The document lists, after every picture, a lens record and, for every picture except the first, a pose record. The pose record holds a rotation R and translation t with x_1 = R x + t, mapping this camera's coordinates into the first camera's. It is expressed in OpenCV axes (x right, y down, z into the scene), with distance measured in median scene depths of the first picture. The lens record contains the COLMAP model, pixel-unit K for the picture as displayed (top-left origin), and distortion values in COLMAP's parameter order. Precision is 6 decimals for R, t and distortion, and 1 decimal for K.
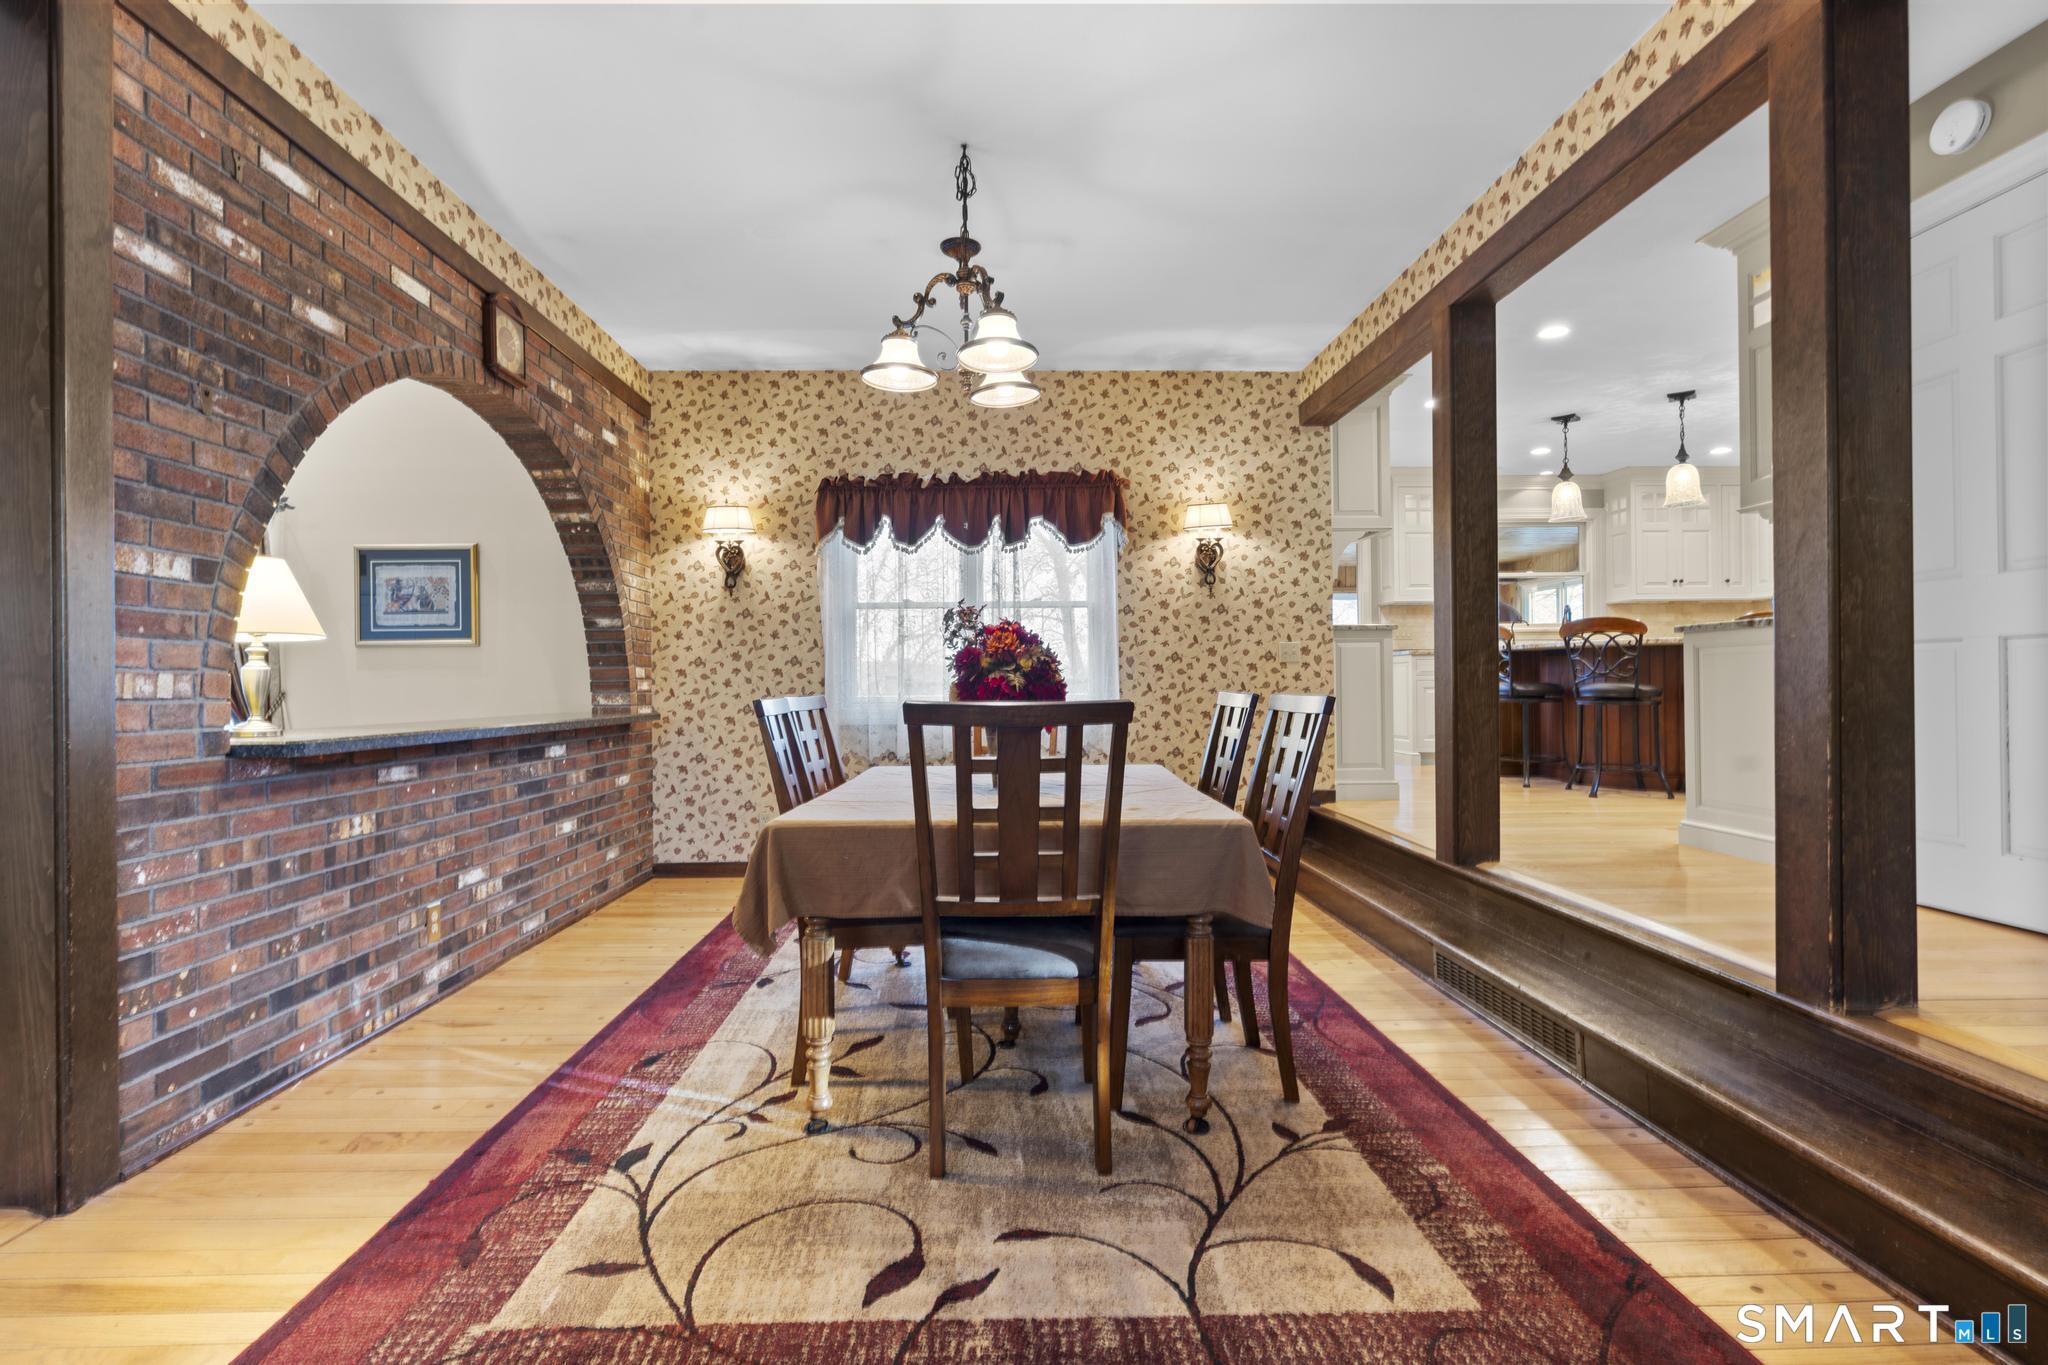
lens RADIAL K [[937.6, 0, 1010.9], [0, 937.6, 681.2], [0, 0, 1]] dist [-0.004150, 0.002360]
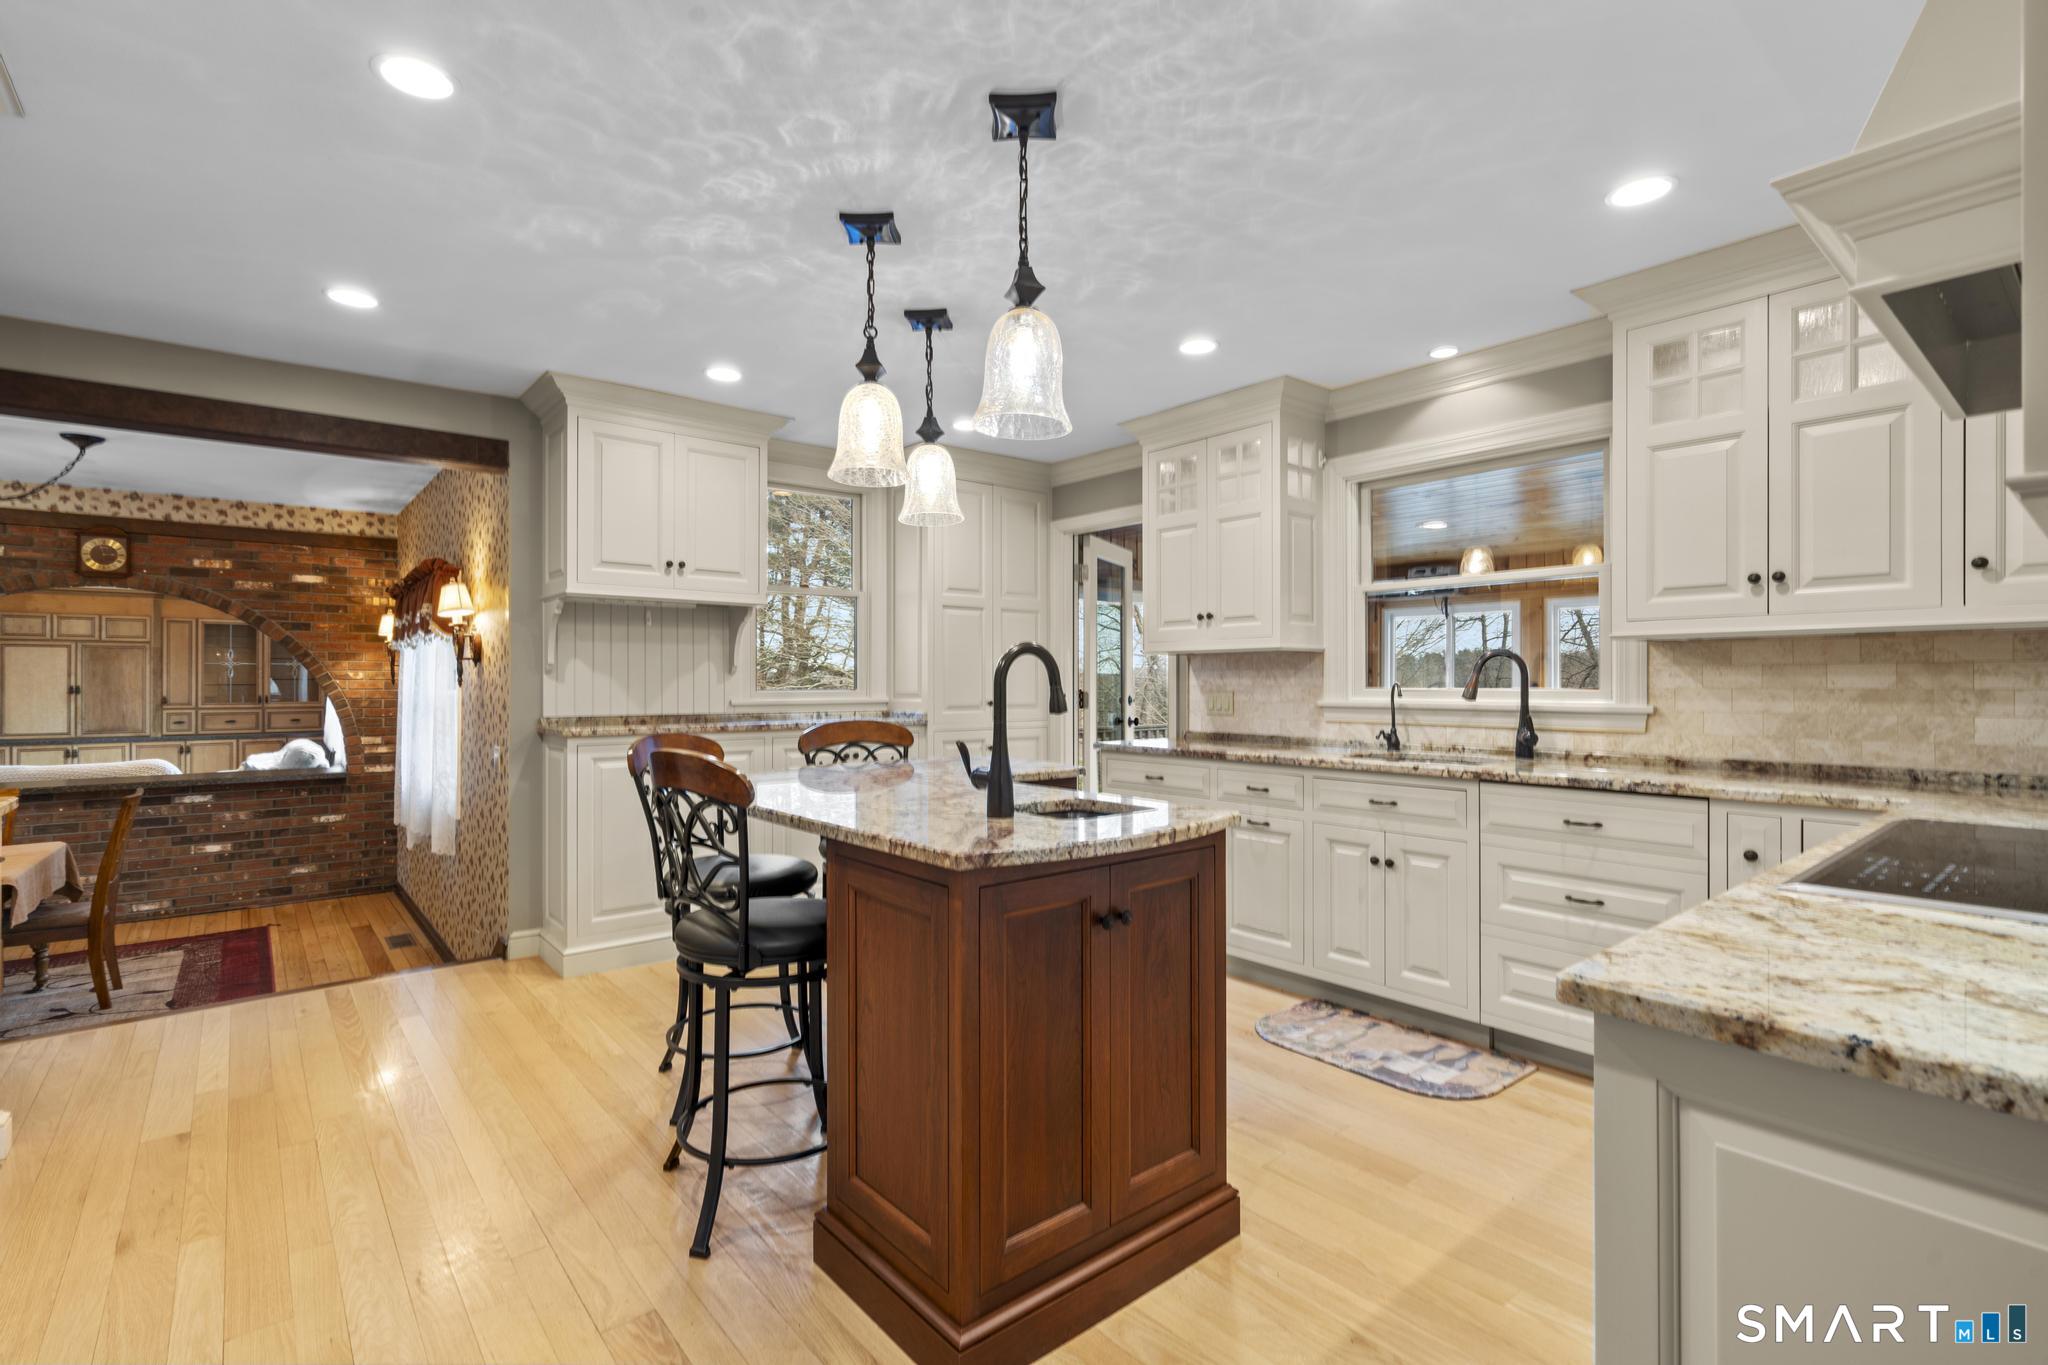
lens RADIAL K [[937.6, 0, 1010.2], [0, 937.6, 677.2], [0, 0, 1]] dist [-0.004150, 0.002360]
pose [[0.611965, 0.007140, -0.790852, 2.437593], [-0.001829, 0.999969, 0.007613, -0.219783], [0.790882, -0.003213, 0.611960, 1.741358]]
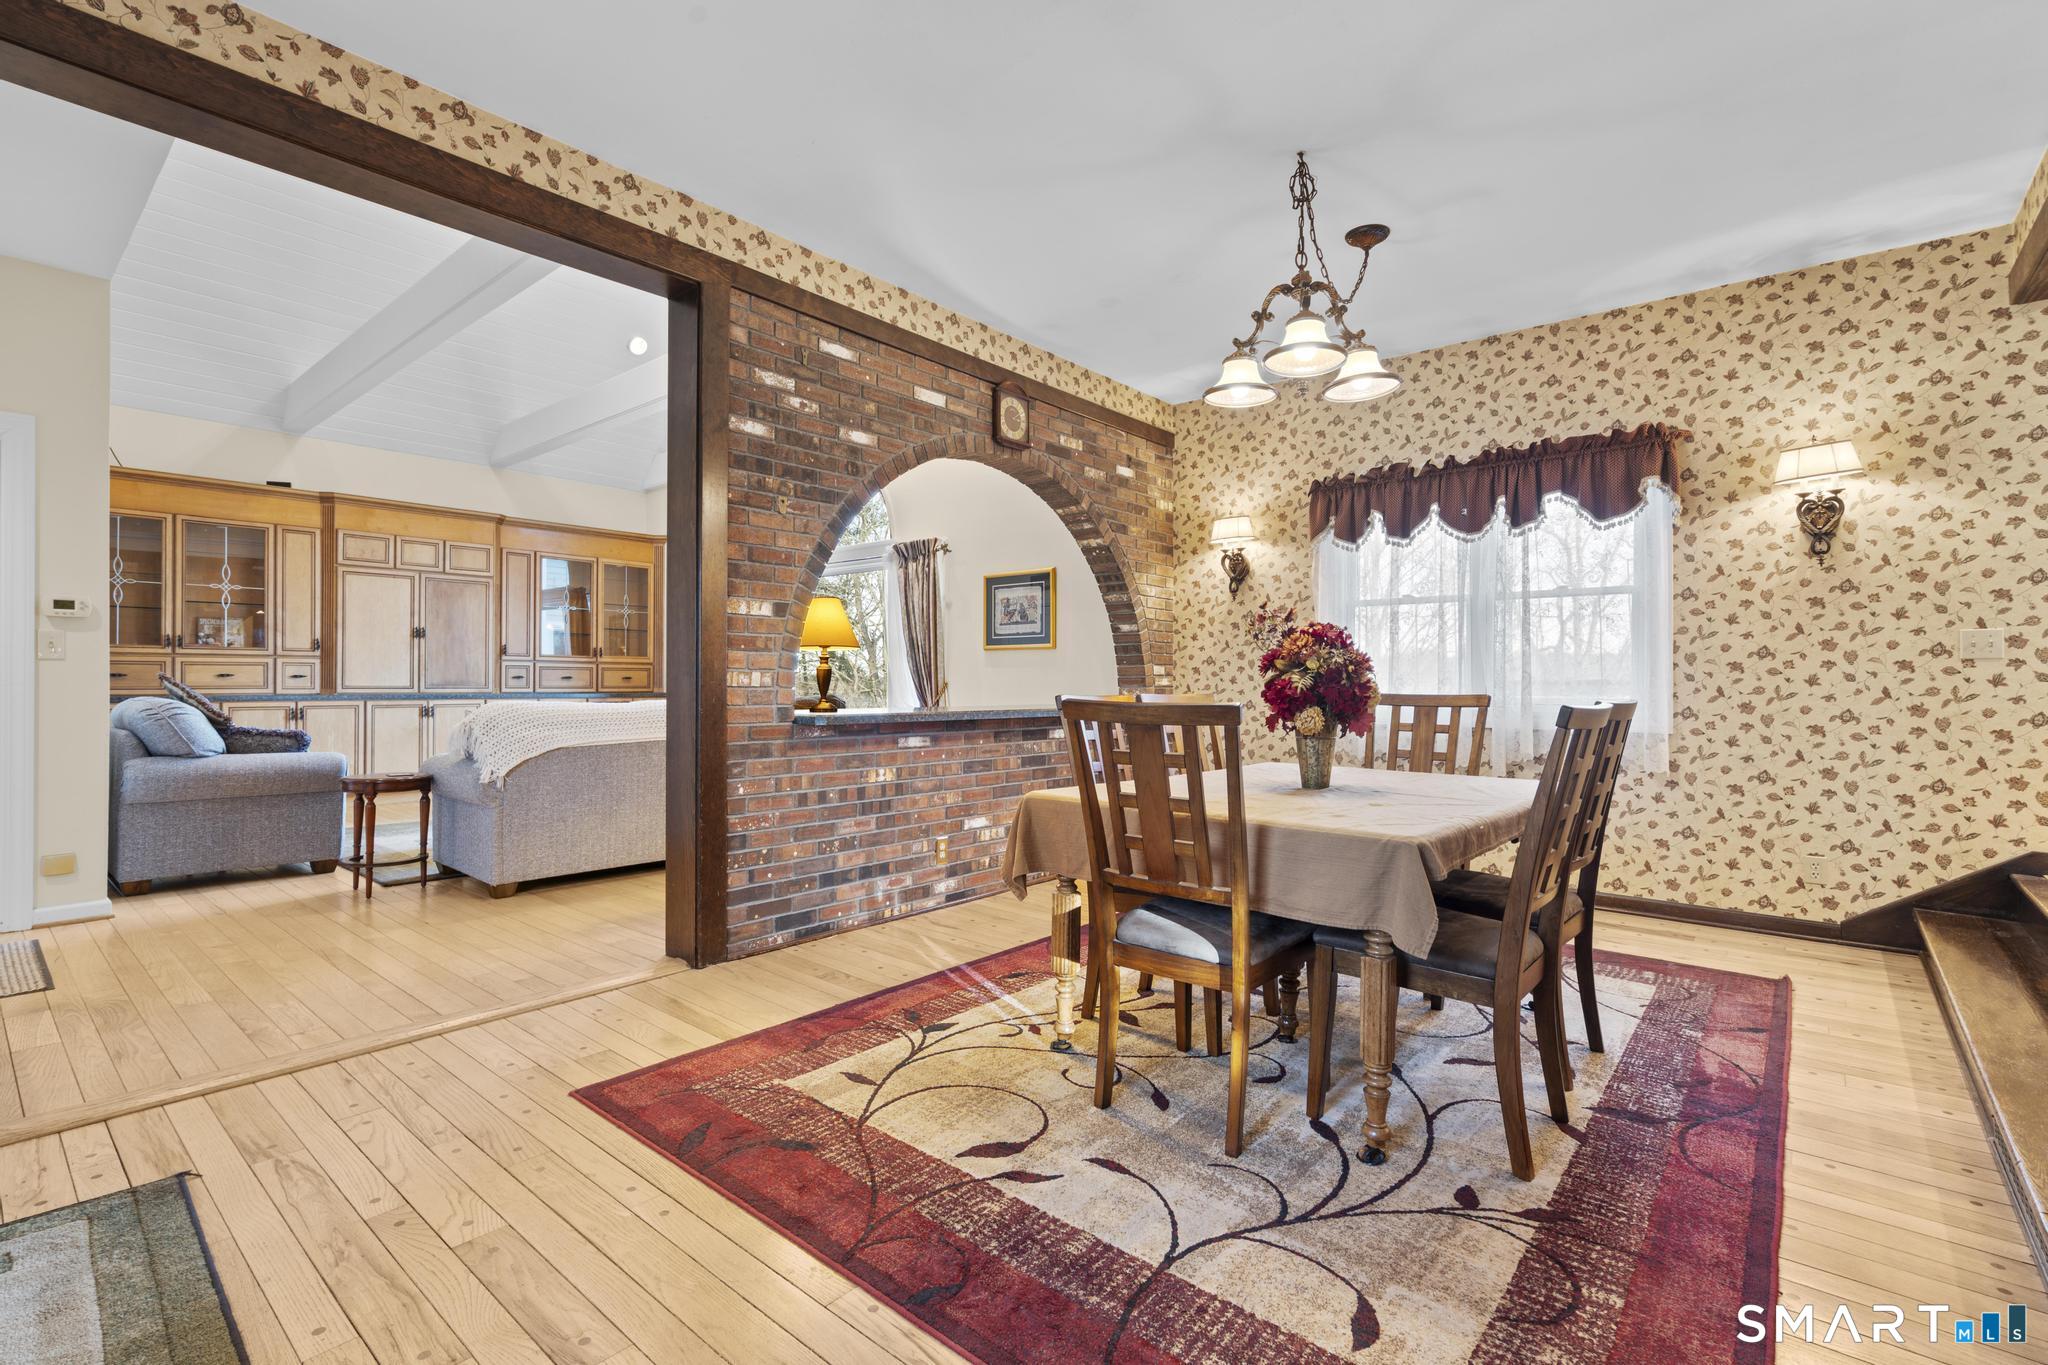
lens RADIAL K [[937.6, 0, 1005.7], [0, 937.6, 679.3], [0, 0, 1]] dist [-0.004150, 0.002360]
pose [[0.736915, 0.010389, -0.675906, 0.472641], [-0.008437, 0.999945, 0.006171, -0.007393], [0.675933, 0.001155, 0.736962, 0.045376]]
